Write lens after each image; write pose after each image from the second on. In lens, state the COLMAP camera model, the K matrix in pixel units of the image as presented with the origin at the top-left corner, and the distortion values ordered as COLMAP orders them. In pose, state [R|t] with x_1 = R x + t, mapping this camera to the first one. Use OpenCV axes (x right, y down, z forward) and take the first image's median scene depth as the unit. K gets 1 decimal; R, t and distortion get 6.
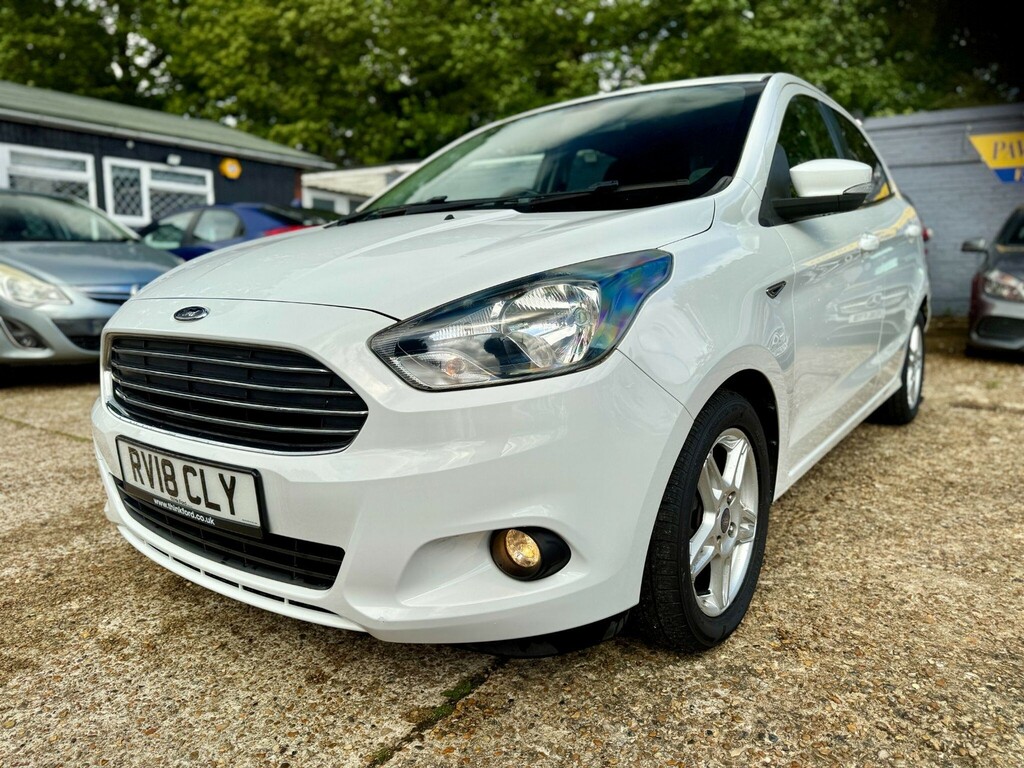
lens RADIAL K [[753.9, 0, 511.4], [0, 753.9, 380.2], [0, 0, 1]] dist [0.007340, 0.007045]
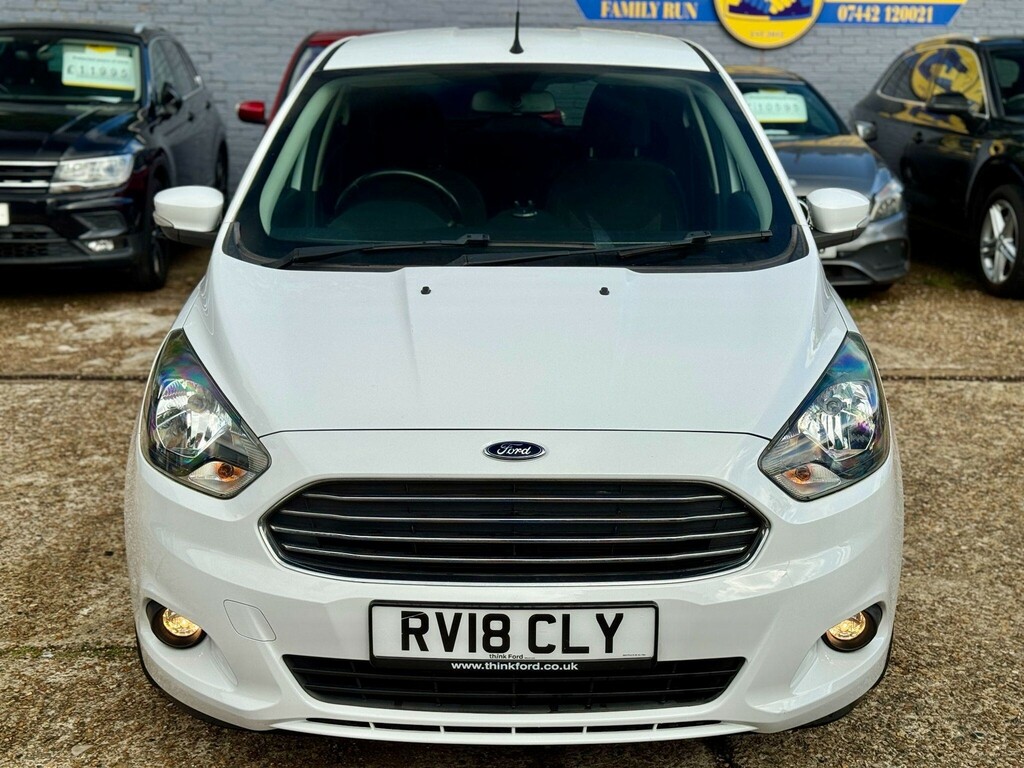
lens RADIAL K [[1422.9, 0, 509.3], [0, 1422.9, 374.8], [0, 0, 1]] dist [0.119641, 0.000000]
pose [[0.794368, -0.106149, 0.598090, -1.452800], [0.076913, 0.994265, 0.074308, -0.307665], [-0.602548, -0.013027, 0.797976, -0.366853]]
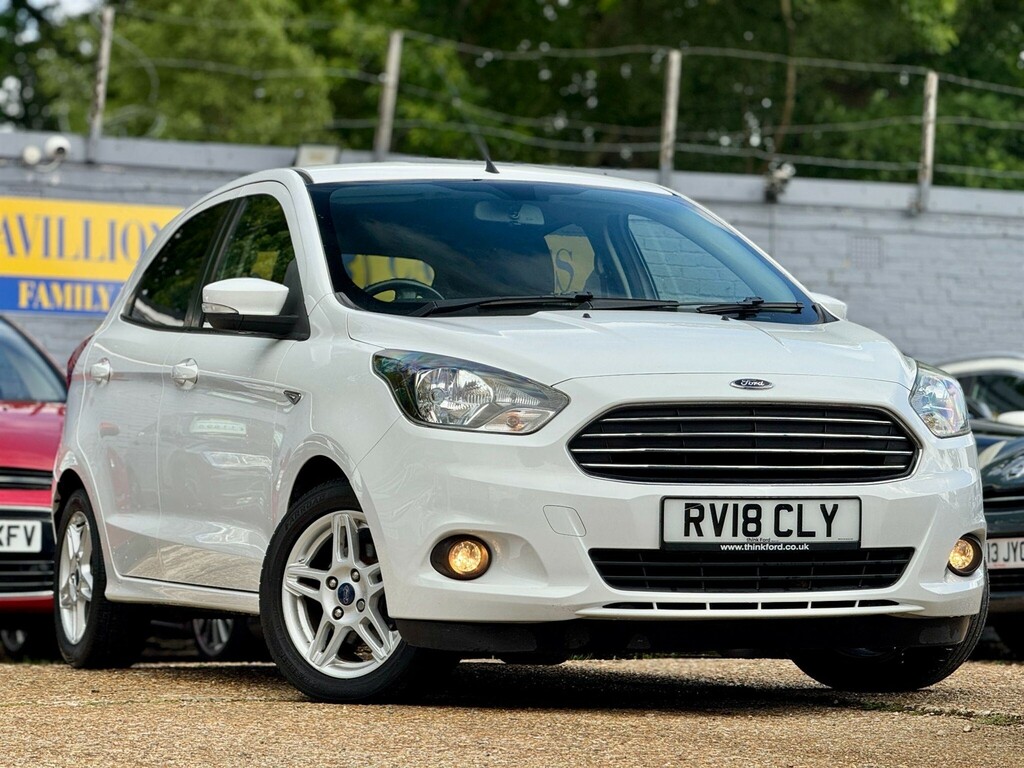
lens RADIAL K [[3517.0, 0, 511.5], [0, 3517.0, 384.9], [0, 0, 1]] dist [0.256955, 0.000000]
pose [[0.516071, 0.067695, 0.853867, -5.454729], [0.137126, 0.977485, -0.160374, 0.767134], [-0.845498, 0.199851, 0.495169, -1.470502]]
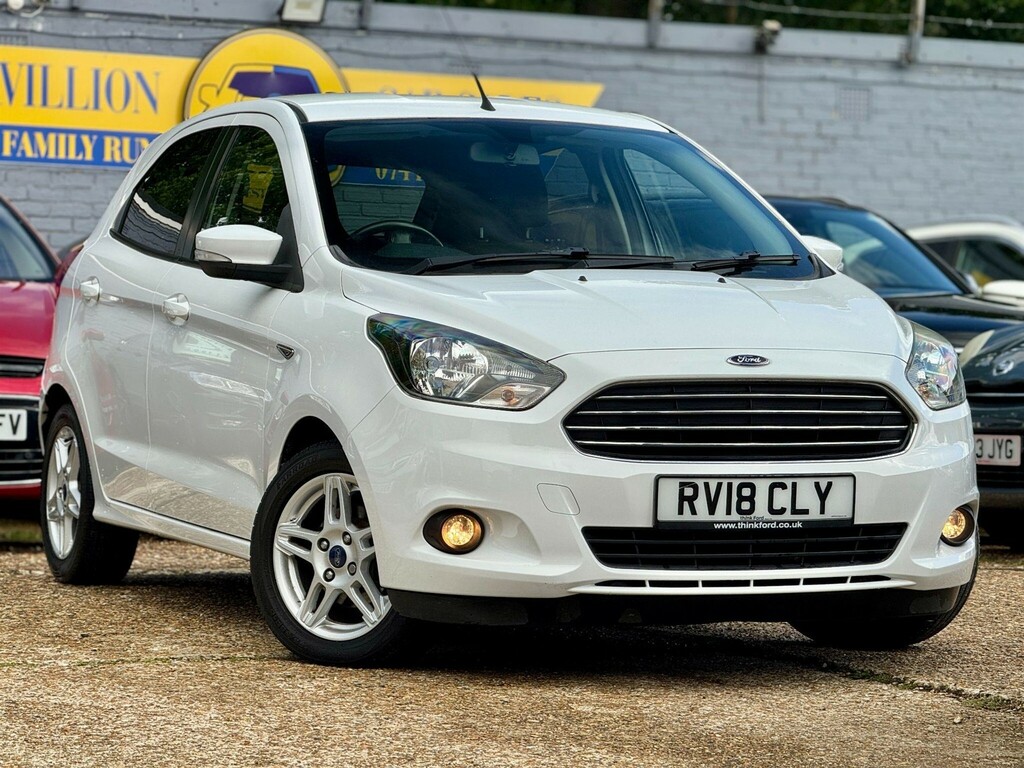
lens RADIAL K [[3517.0, 0, 505.9], [0, 3517.0, 385.7], [0, 0, 1]] dist [0.256955, 0.000000]
pose [[0.510786, 0.018071, 0.859518, -5.462845], [0.122619, 0.988026, -0.093641, 0.431616], [-0.850919, 0.153224, 0.502454, -1.489365]]
